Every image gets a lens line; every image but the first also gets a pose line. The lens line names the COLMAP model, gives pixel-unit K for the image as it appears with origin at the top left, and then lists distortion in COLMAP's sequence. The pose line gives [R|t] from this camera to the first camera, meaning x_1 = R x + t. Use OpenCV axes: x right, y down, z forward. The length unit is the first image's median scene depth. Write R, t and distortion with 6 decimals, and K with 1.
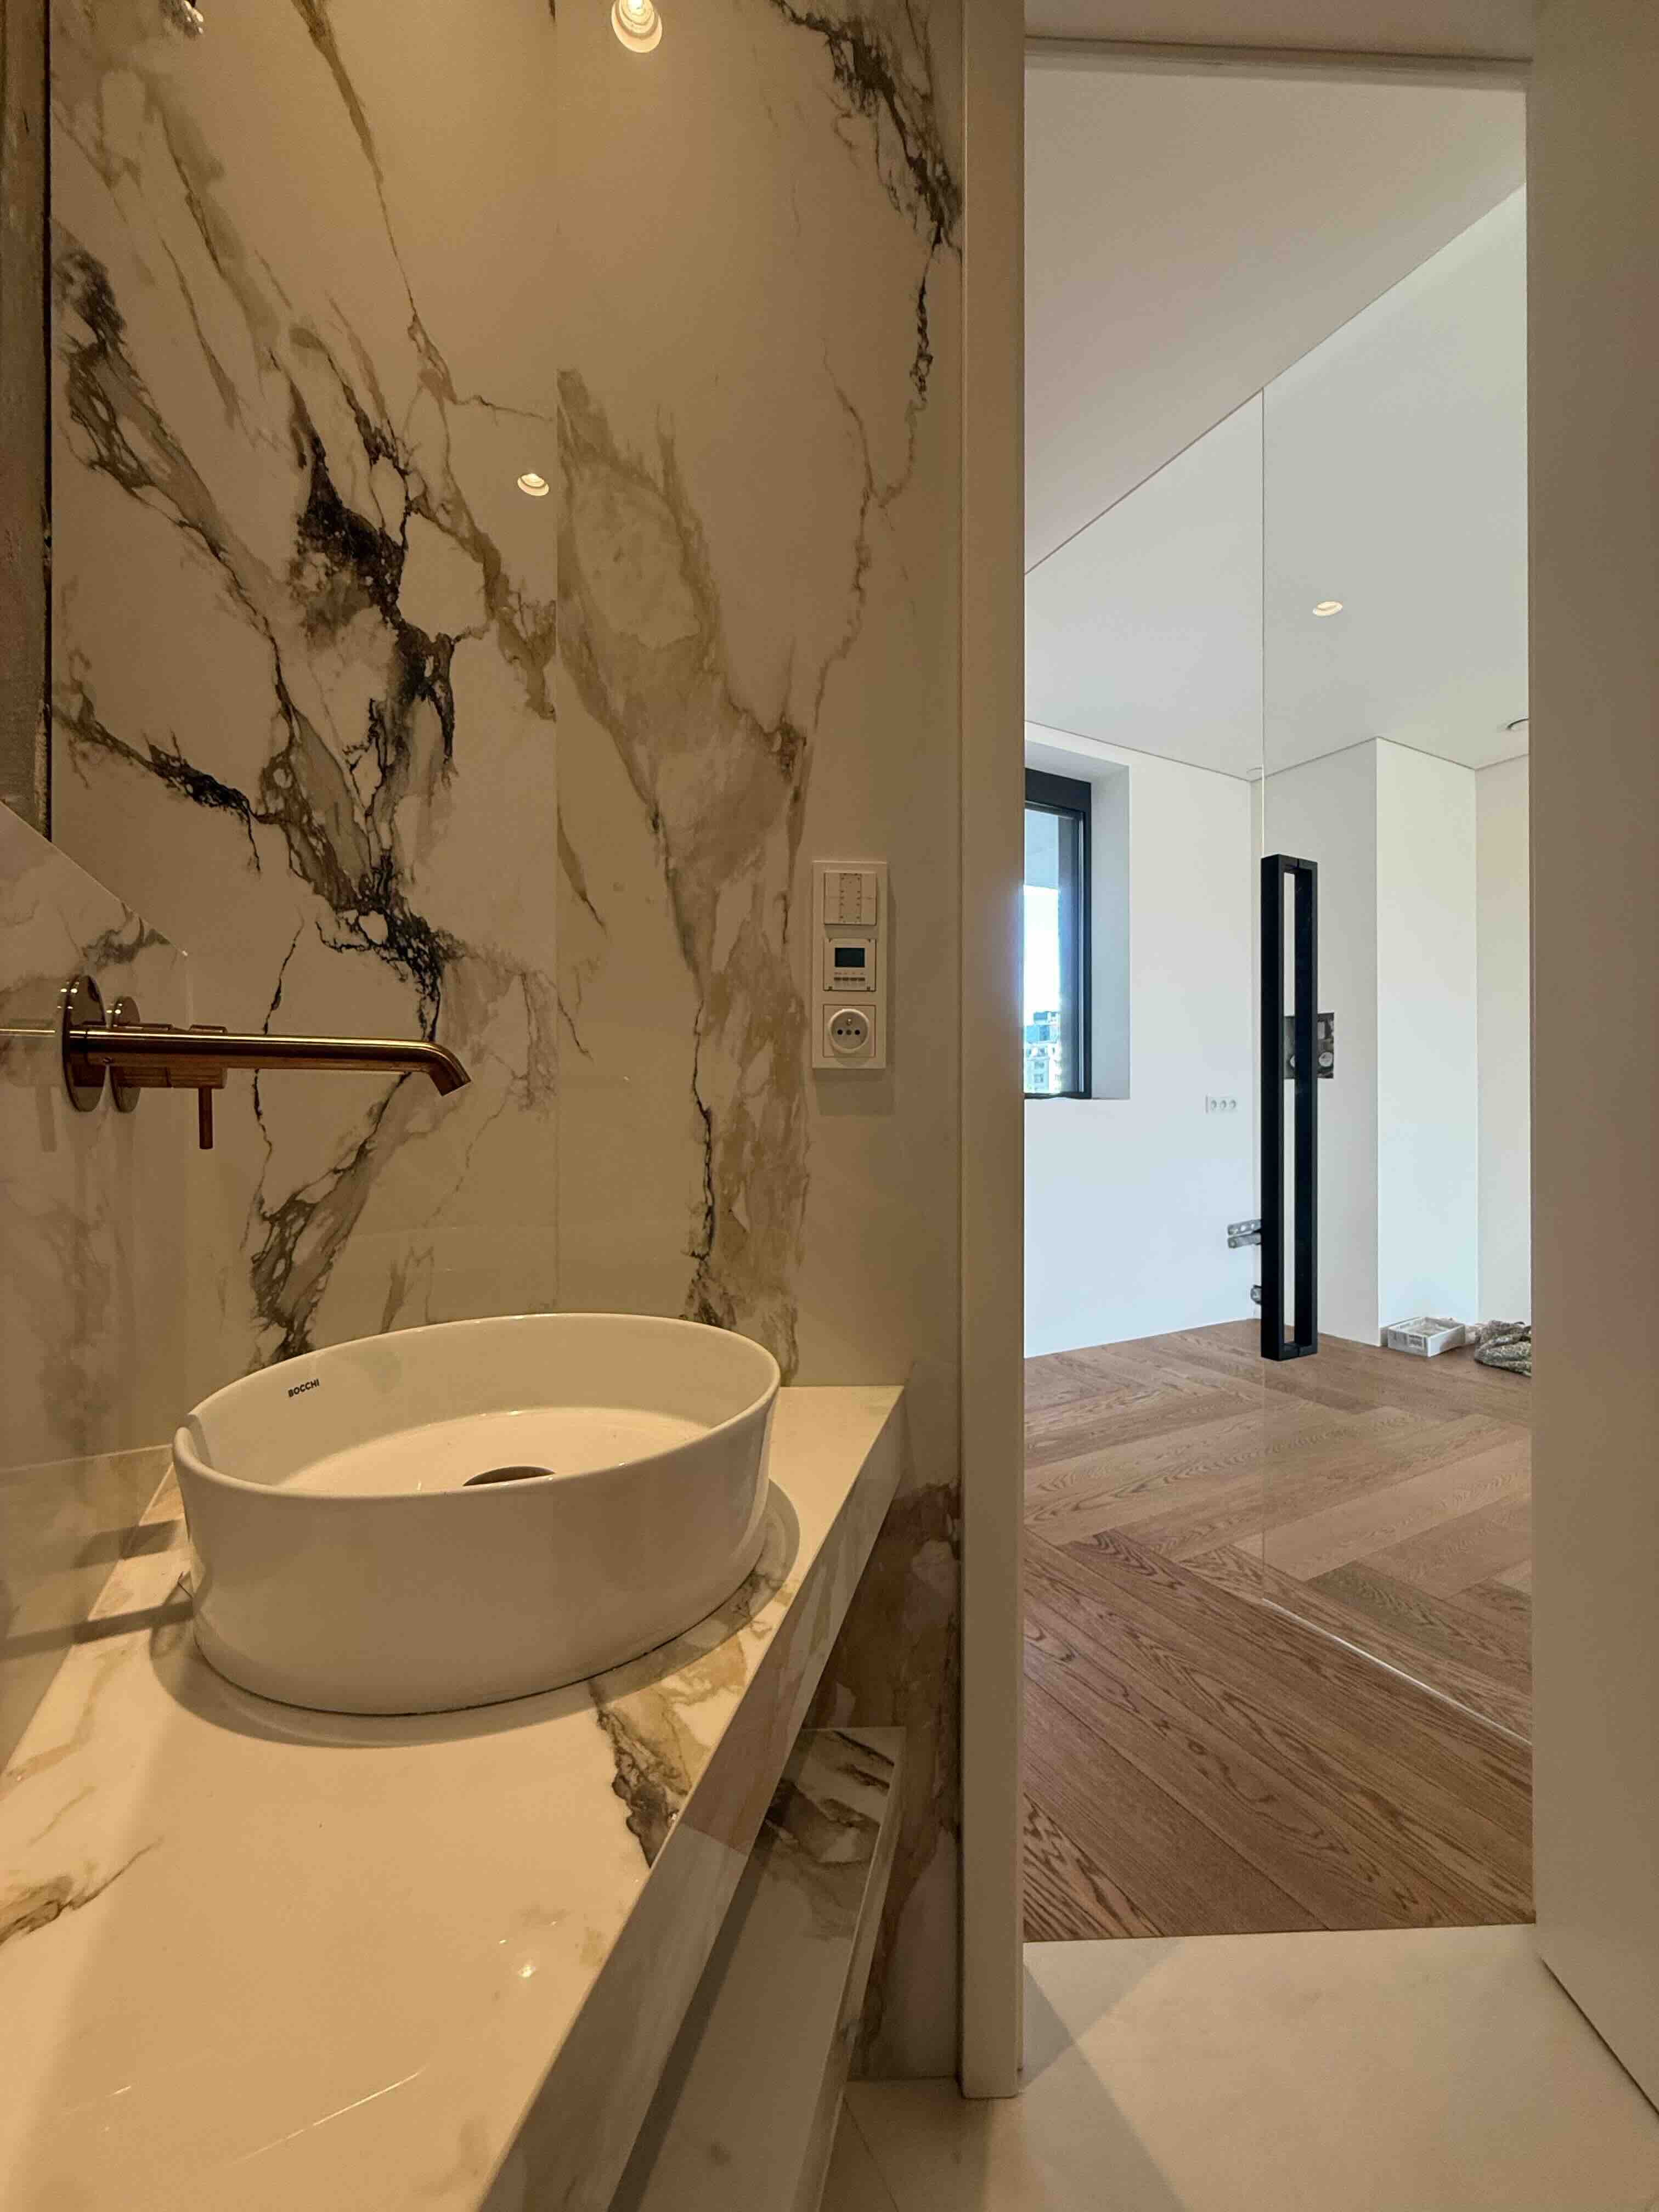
lens RADIAL K [[879.6, 0, 829.5], [0, 879.6, 1102.1], [0, 0, 1]] dist [-0.002573, 0.000136]
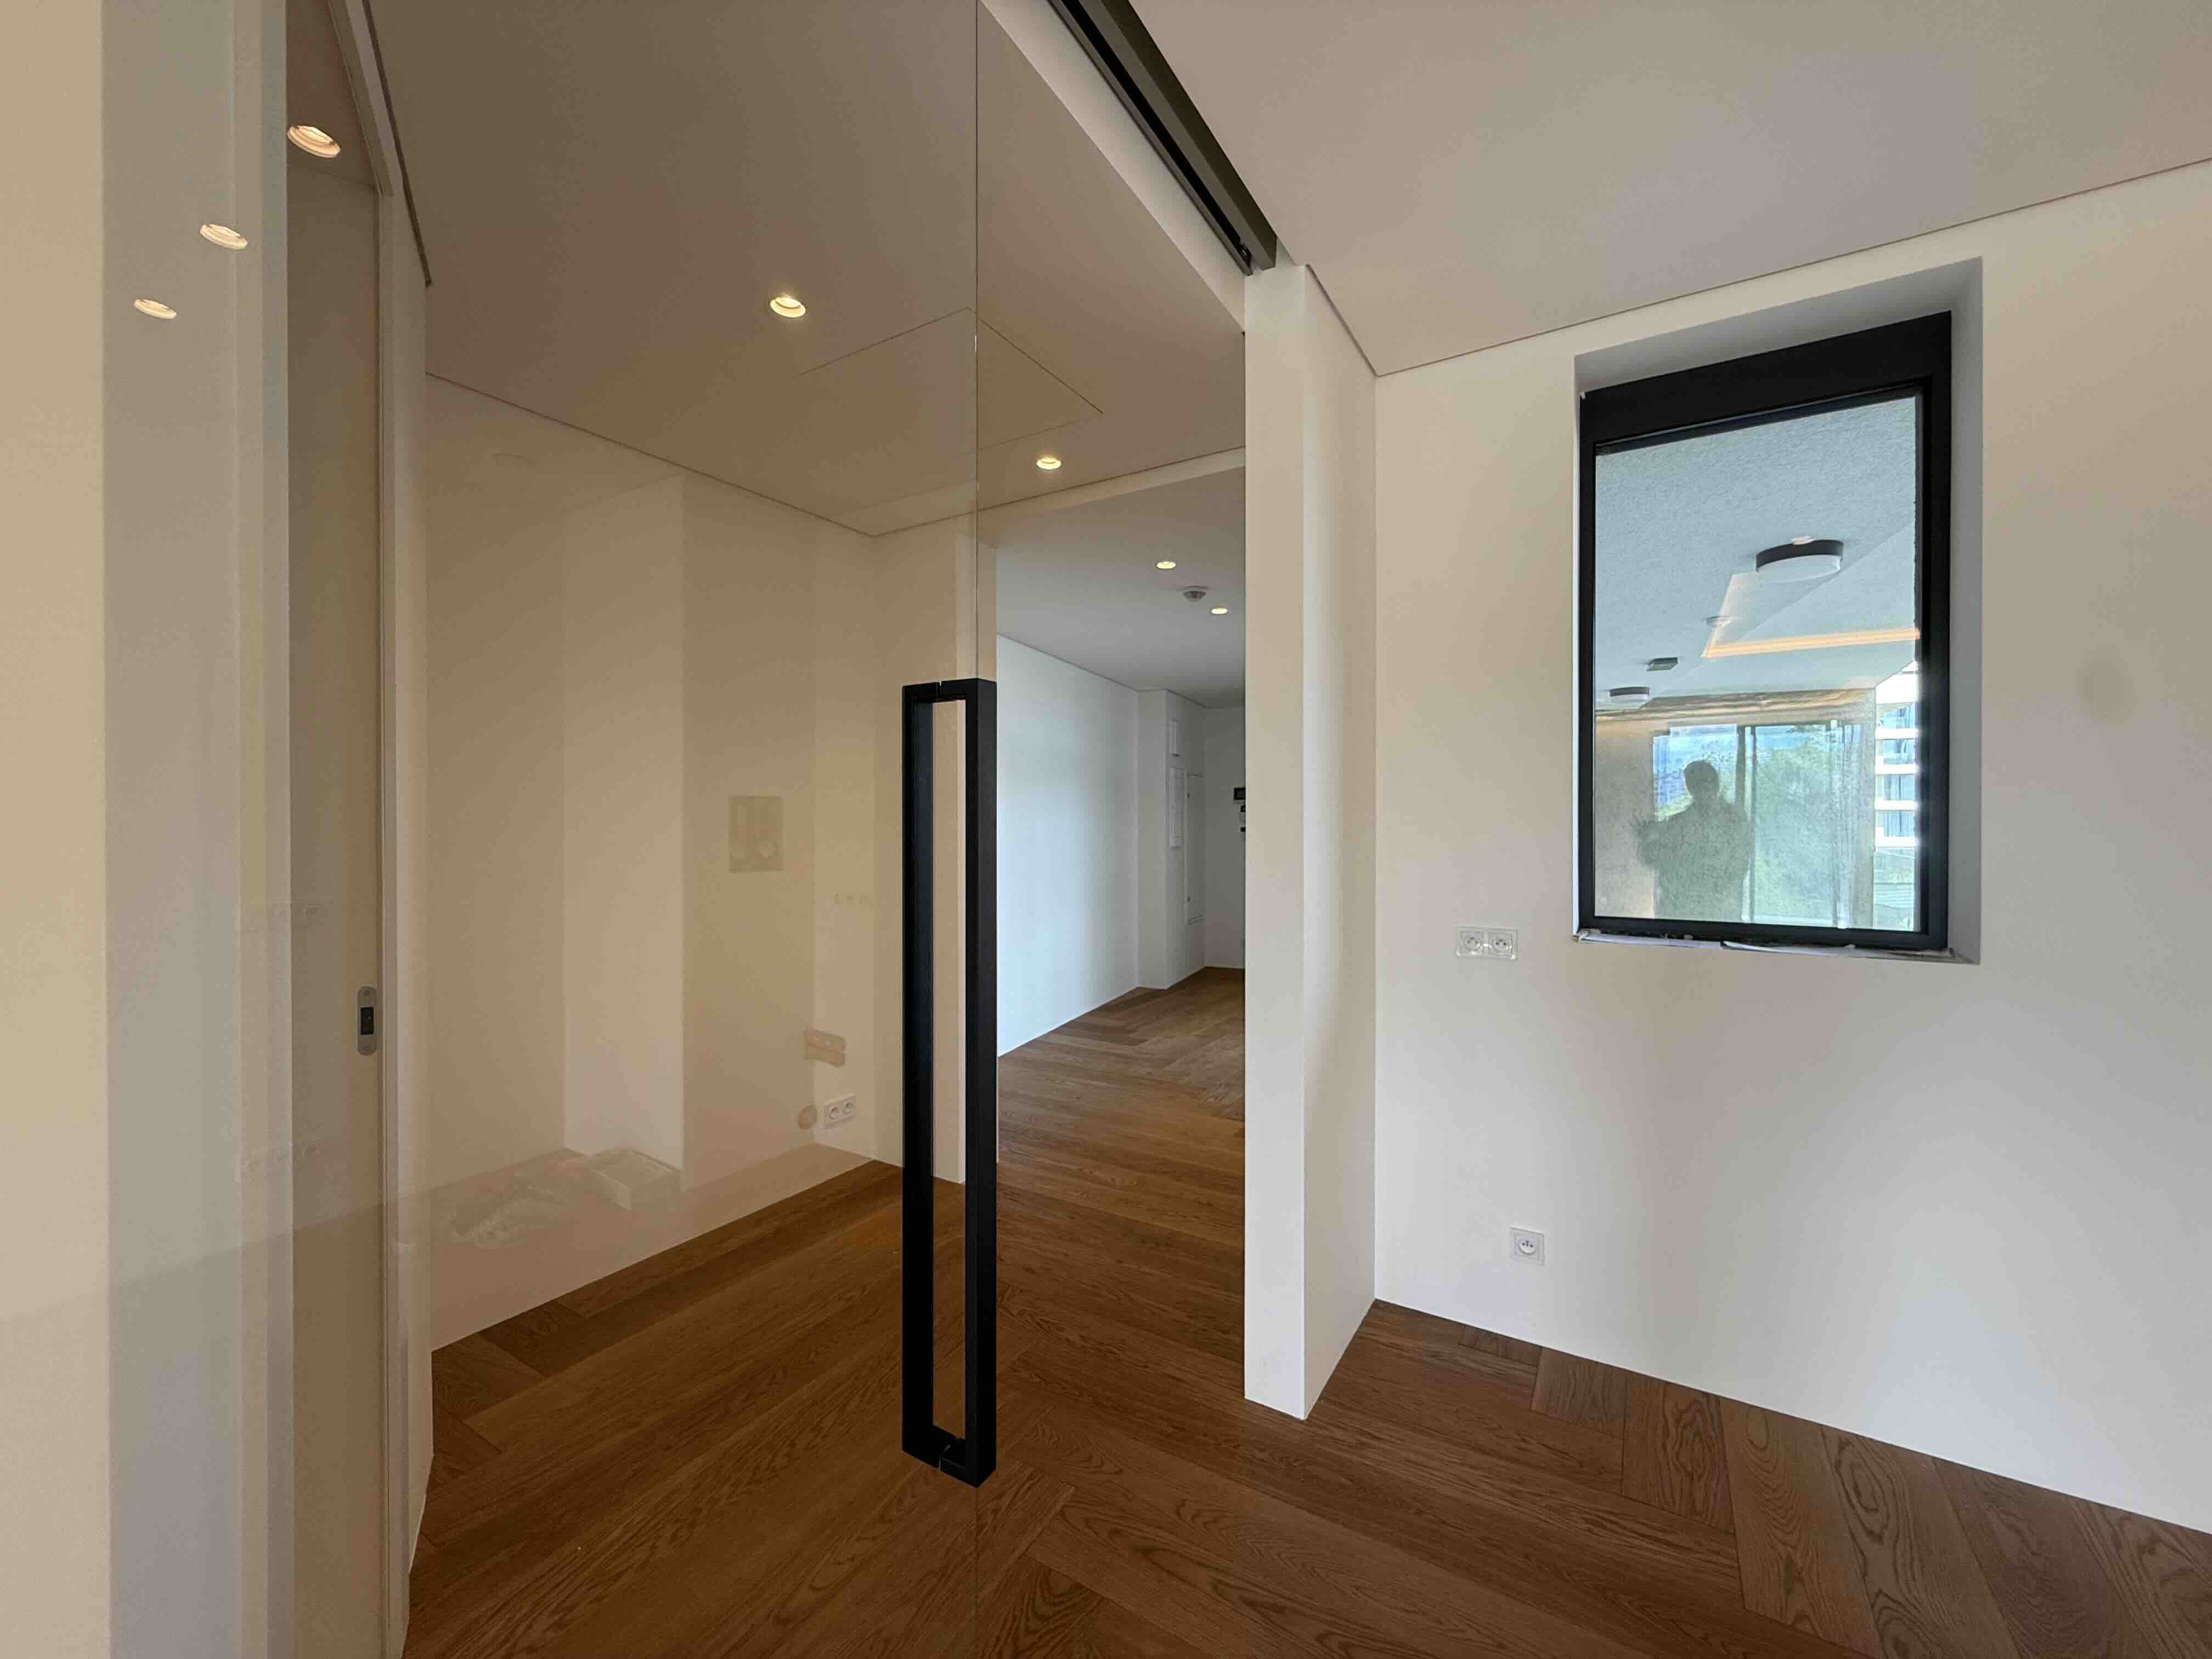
lens RADIAL K [[879.6, 0, 1105.2], [0, 879.6, 833.7], [0, 0, 1]] dist [-0.002573, 0.000136]
pose [[0.508756, 0.004648, -0.860898, 0.790287], [-0.005437, 0.999983, 0.002186, -0.116175], [0.860893, 0.003568, 0.508773, 0.537908]]
